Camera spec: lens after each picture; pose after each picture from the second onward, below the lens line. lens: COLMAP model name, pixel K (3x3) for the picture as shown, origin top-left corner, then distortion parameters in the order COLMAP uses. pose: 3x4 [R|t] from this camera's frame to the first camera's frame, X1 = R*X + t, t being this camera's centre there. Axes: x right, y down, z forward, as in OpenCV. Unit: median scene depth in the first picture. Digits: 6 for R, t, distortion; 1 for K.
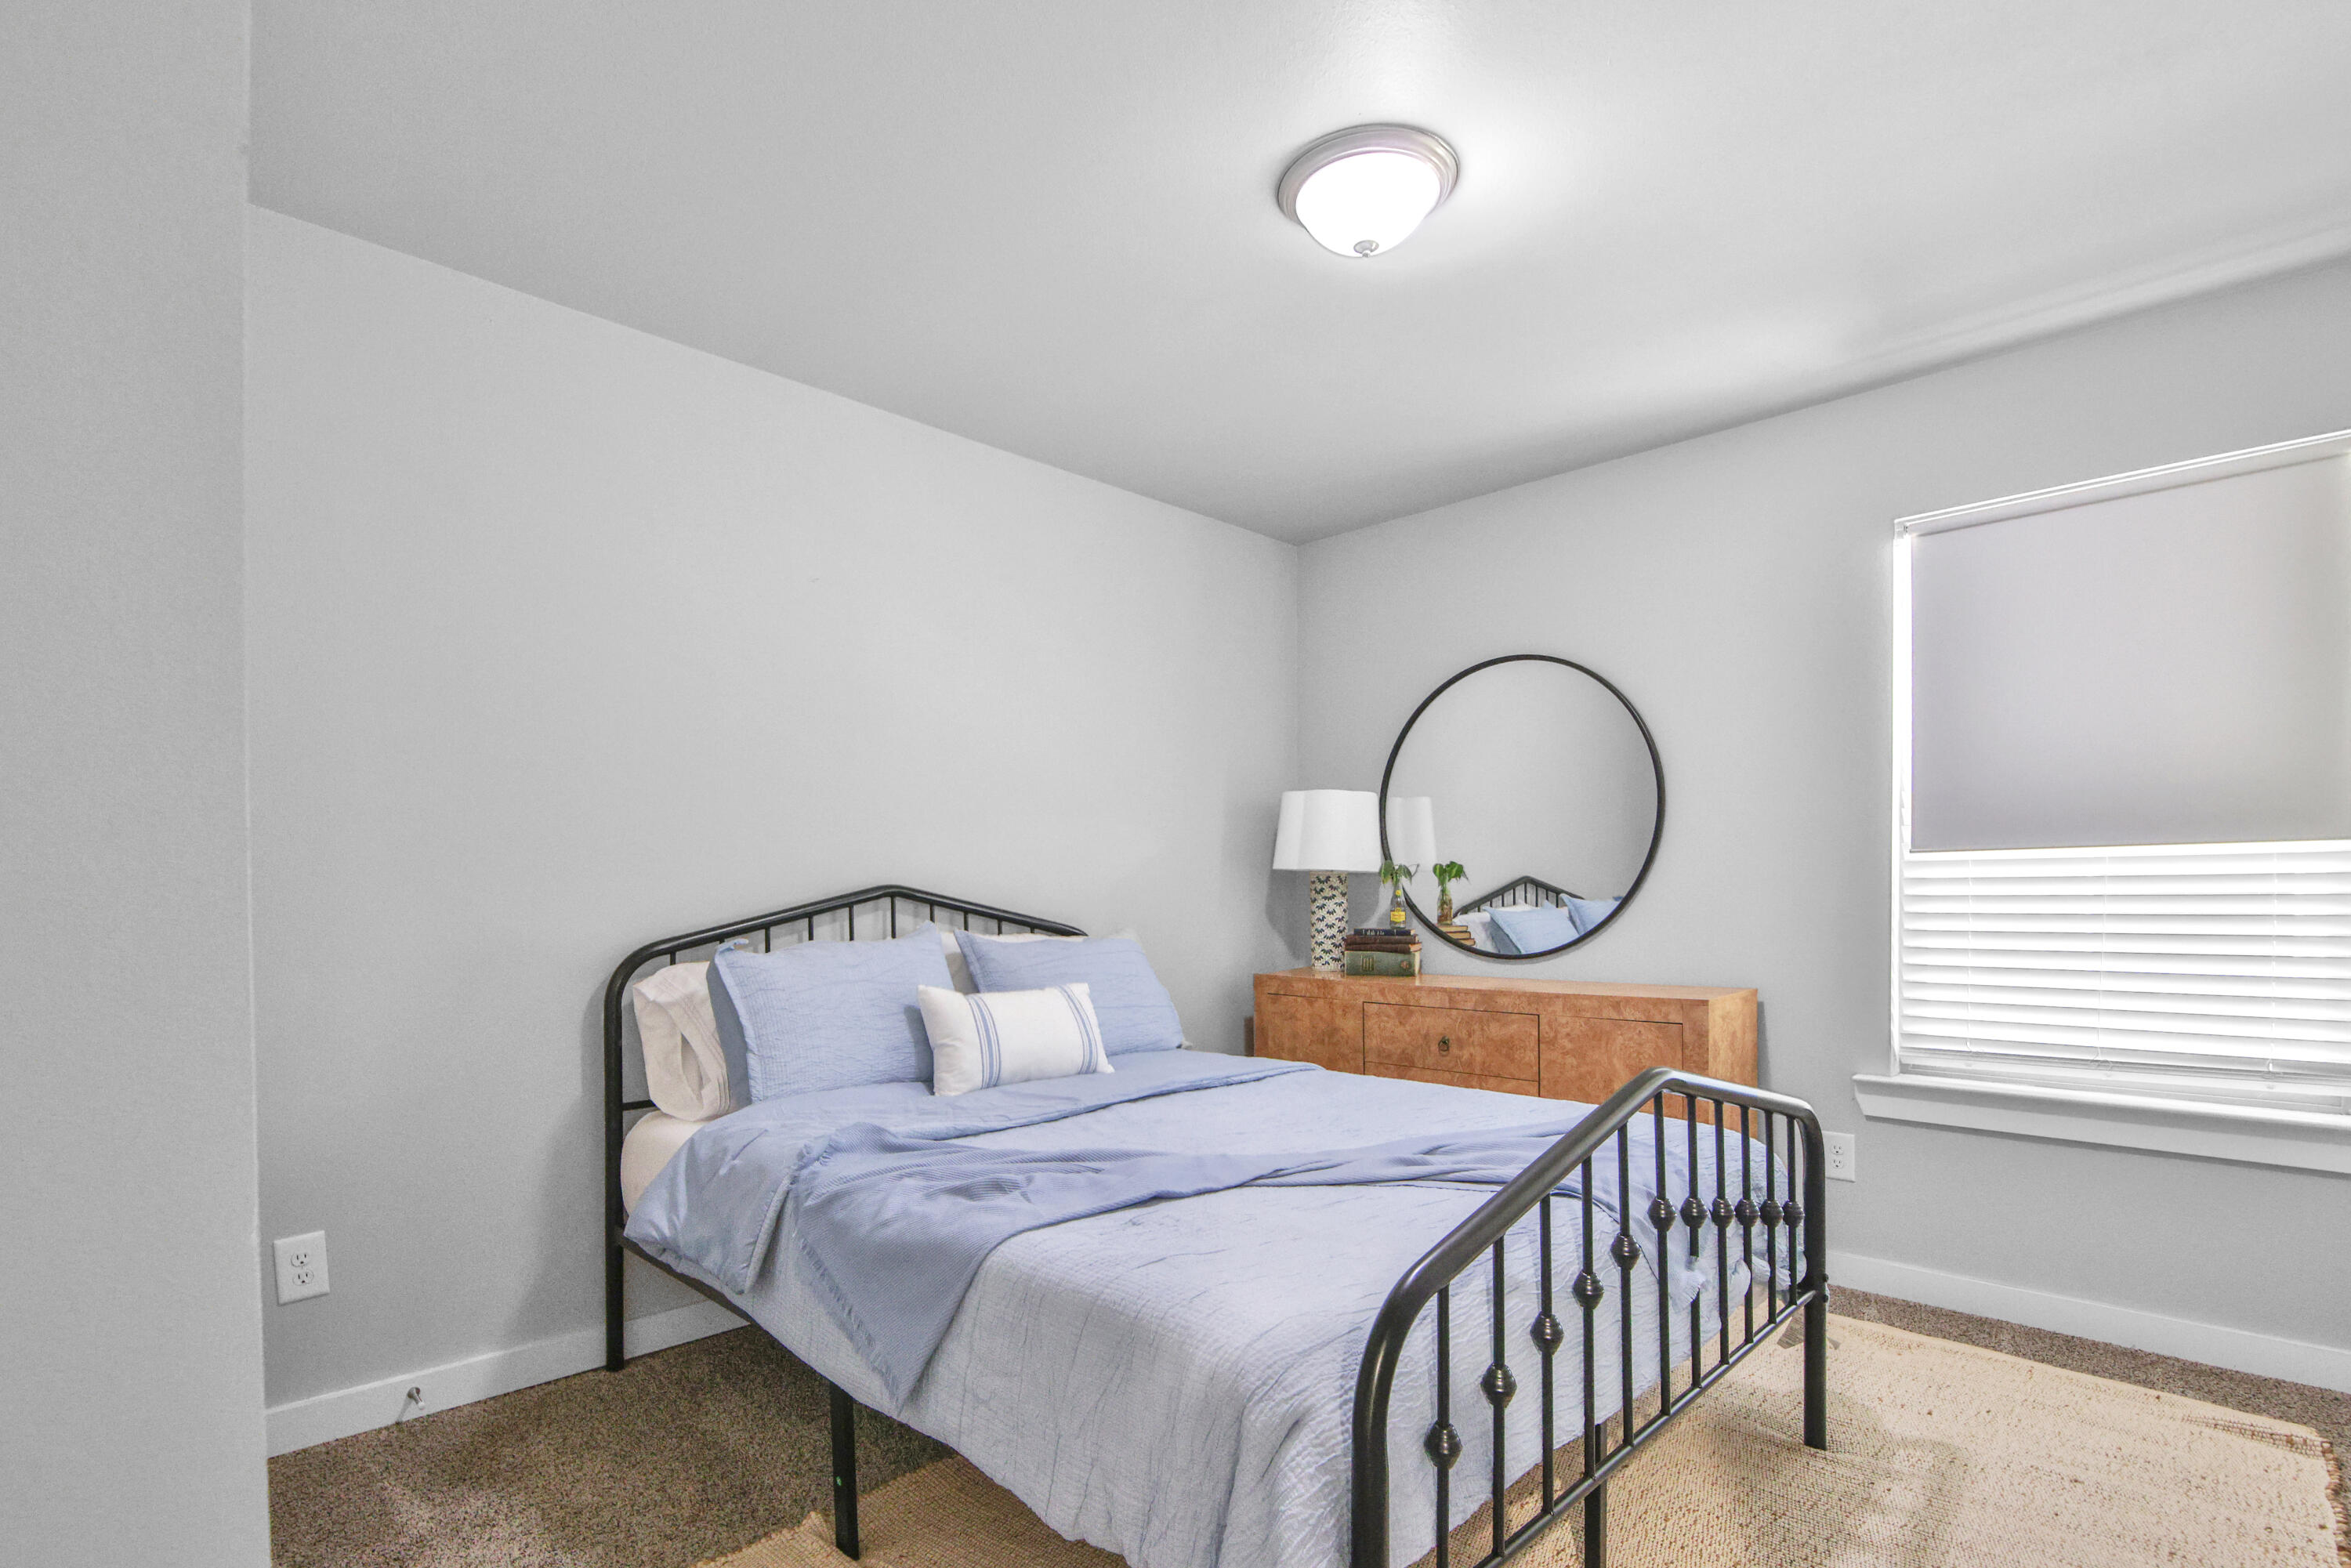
lens RADIAL K [[1091.2, 0, 1181.4], [0, 1091.2, 817.9], [0, 0, 1]] dist [0.019667, -0.020893]
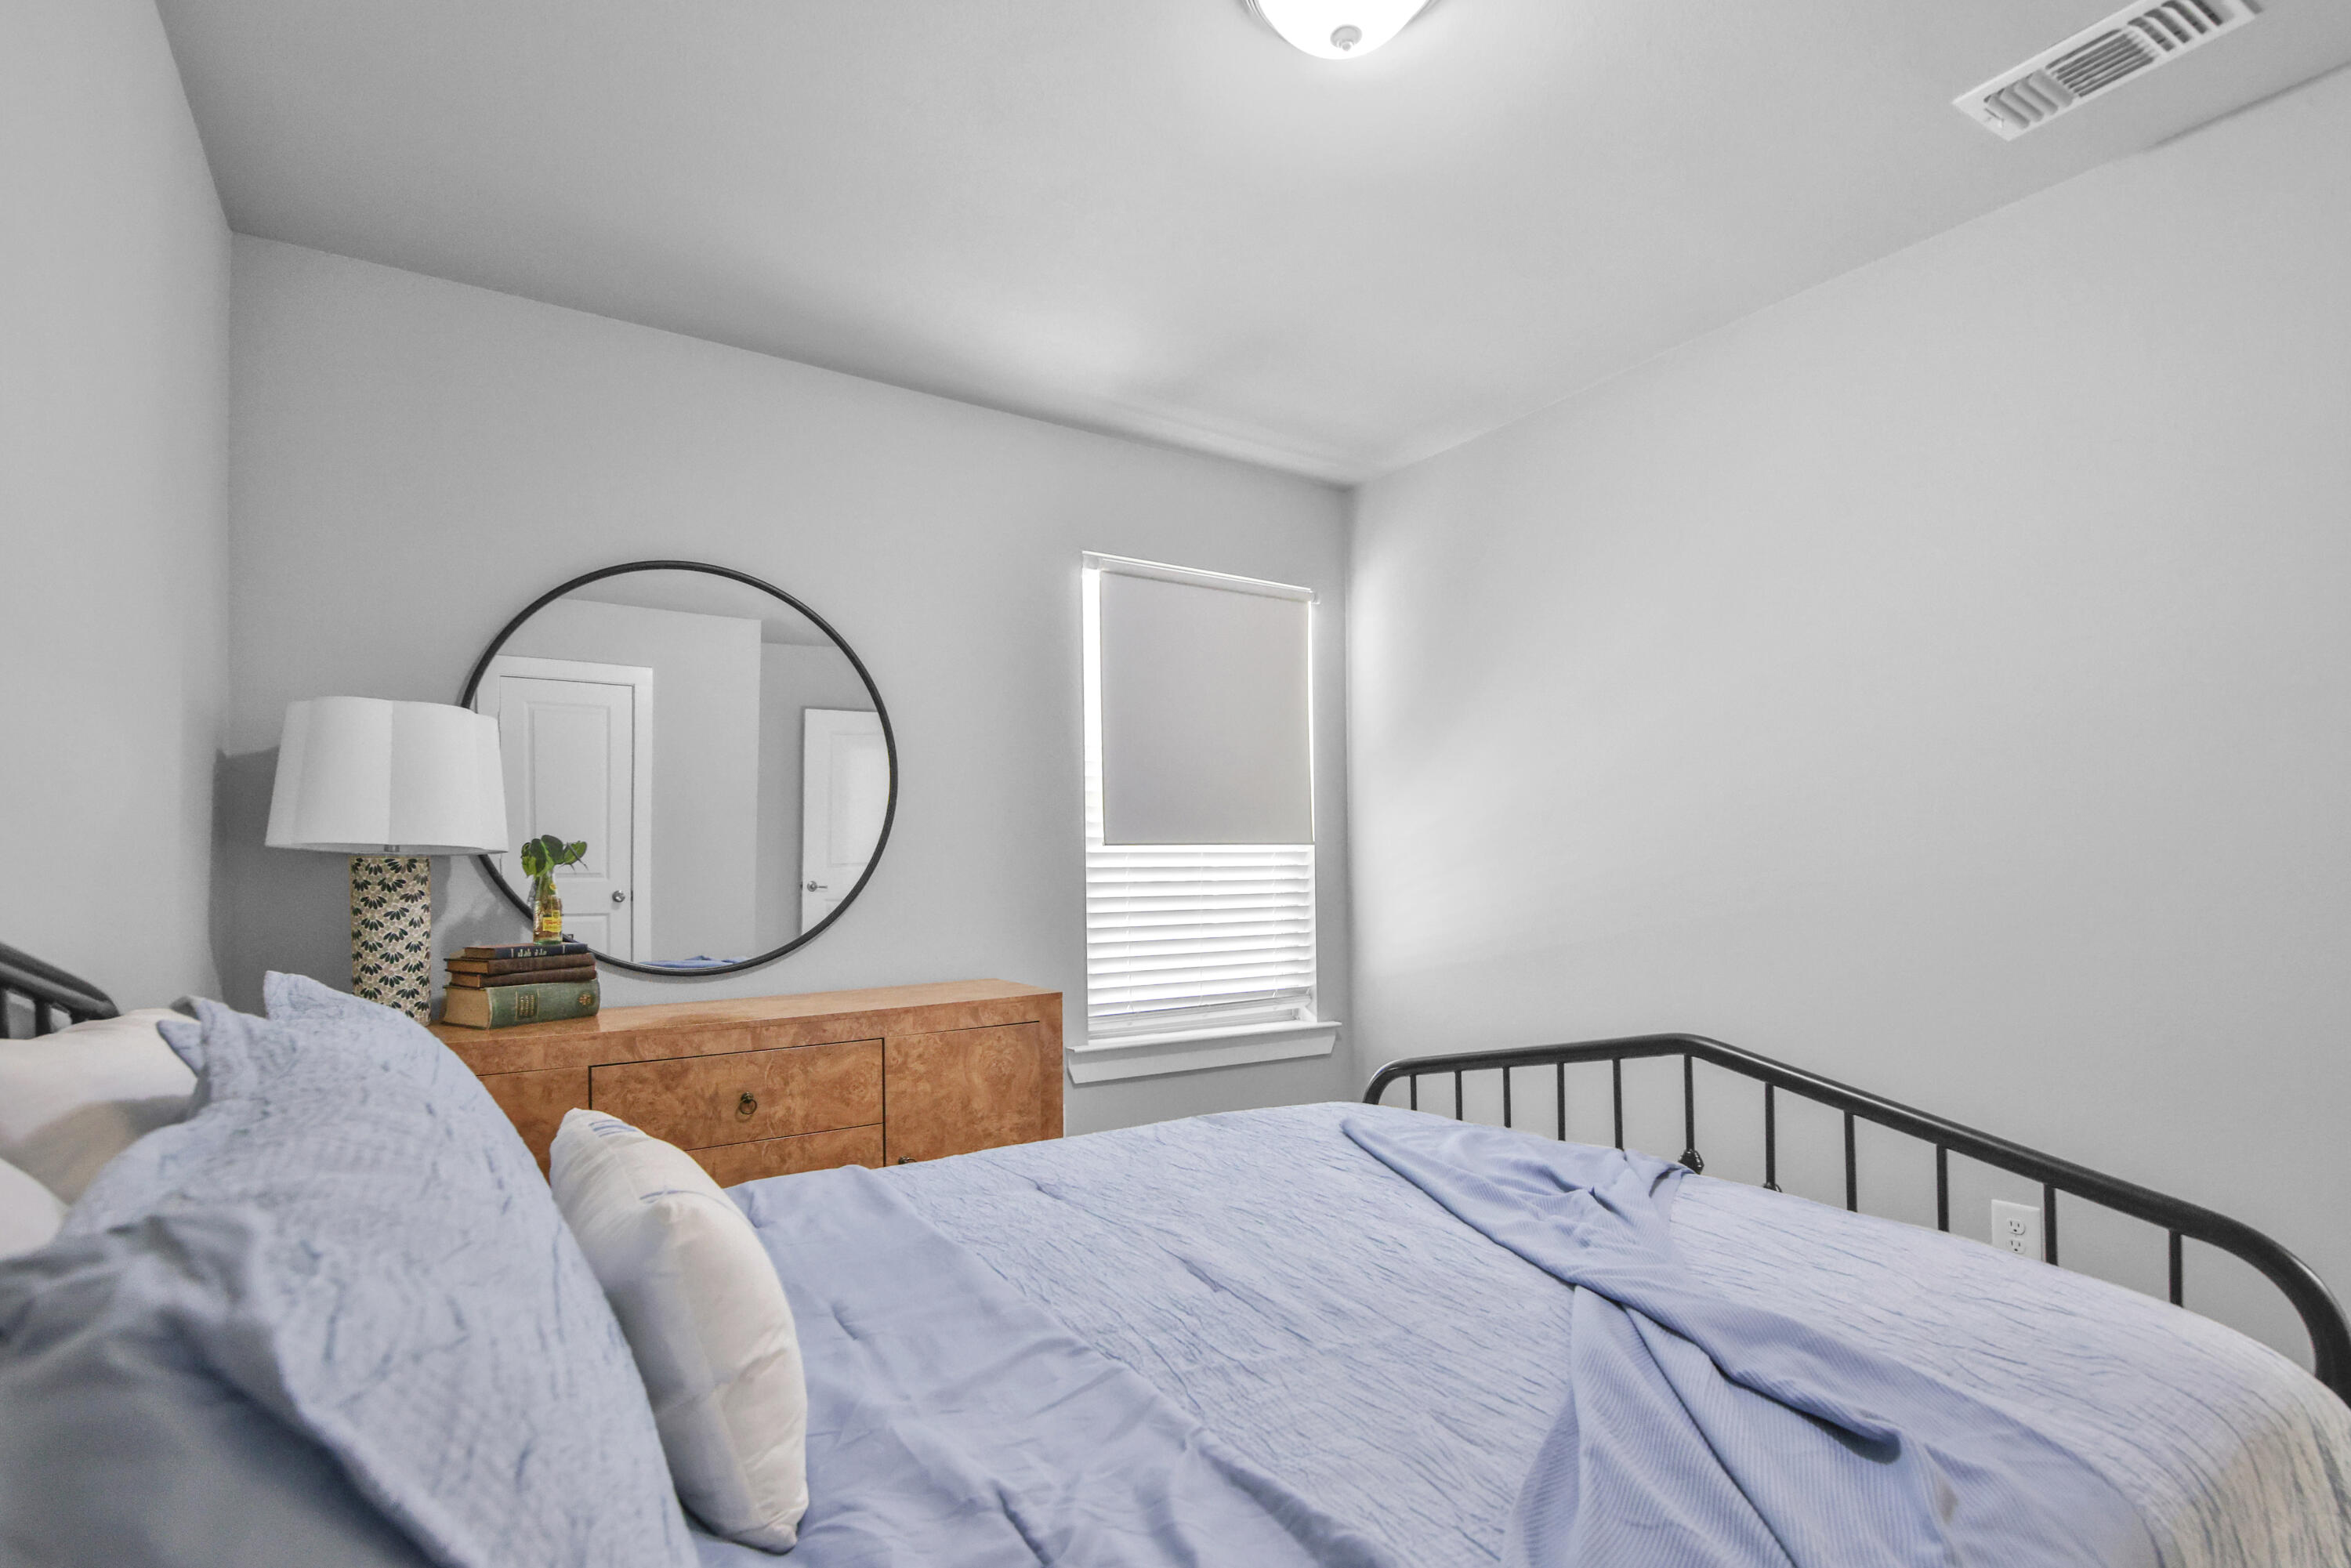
lens RADIAL K [[1091.2, 0, 1181.4], [0, 1091.2, 817.9], [0, 0, 1]] dist [0.019667, -0.020893]
pose [[0.237548, 0.048178, 0.970180, -0.388757], [-0.061131, 0.997531, -0.034569, 0.034269], [-0.969450, -0.051096, 0.239906, 0.593454]]
